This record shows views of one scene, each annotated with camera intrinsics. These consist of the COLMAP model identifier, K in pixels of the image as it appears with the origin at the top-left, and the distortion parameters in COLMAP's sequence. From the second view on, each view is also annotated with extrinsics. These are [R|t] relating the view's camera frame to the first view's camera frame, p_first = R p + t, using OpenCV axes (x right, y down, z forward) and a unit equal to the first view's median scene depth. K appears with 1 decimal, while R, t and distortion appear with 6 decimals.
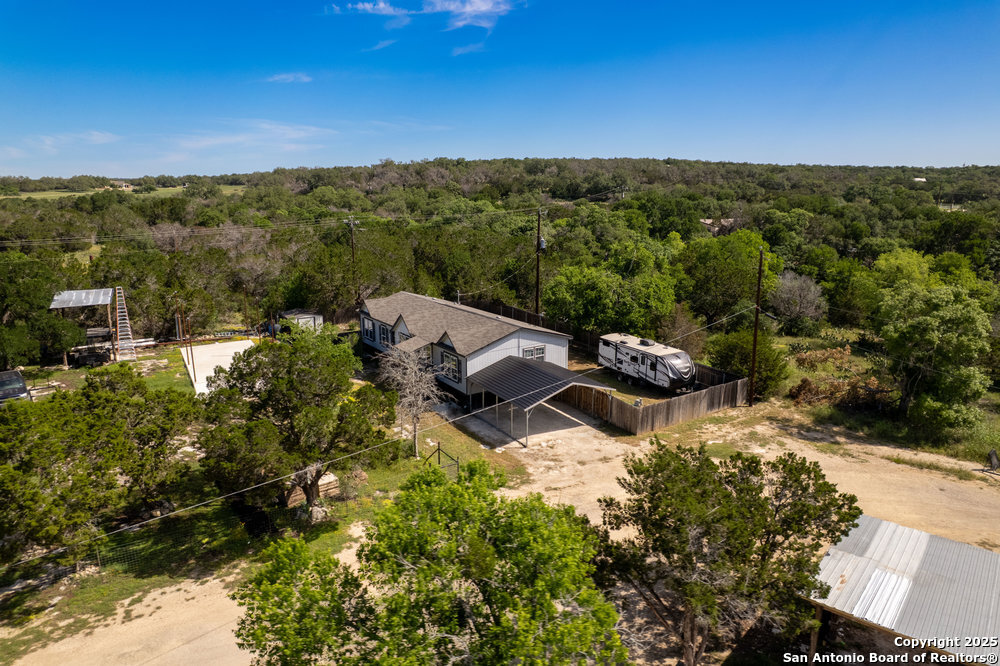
lens RADIAL K [[639.0, 0, 500.0], [0, 639.0, 333.0], [0, 0, 1]] dist [-0.080343, 0.078574]
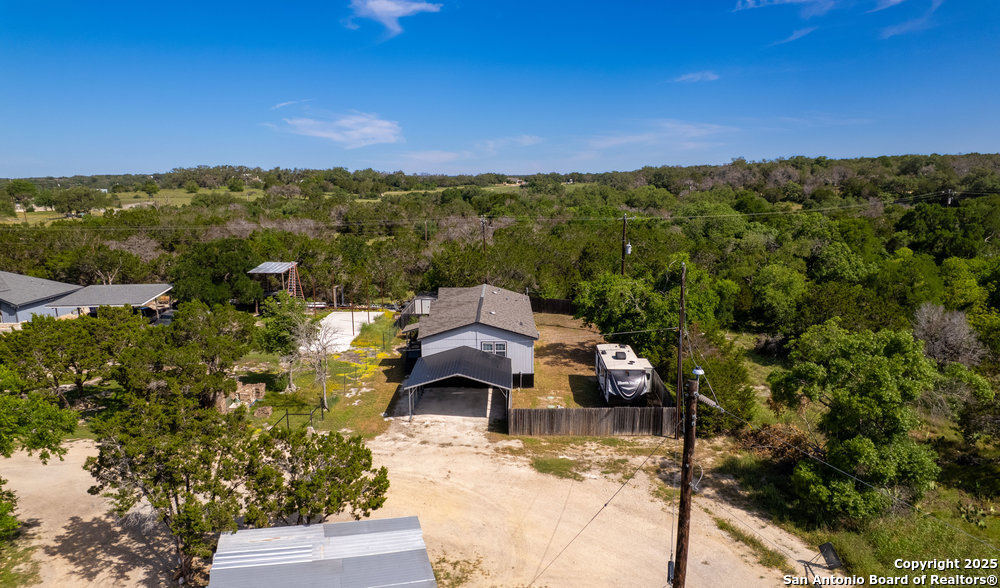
lens RADIAL K [[635.2, 0, 500.0], [0, 635.2, 294.0], [0, 0, 1]] dist [-0.029507, 0.002059]
pose [[0.842365, 0.095976, -0.530292, 0.195544], [-0.125422, 0.991908, -0.019709, -0.012212], [0.524109, 0.083112, 0.847586, 0.024805]]
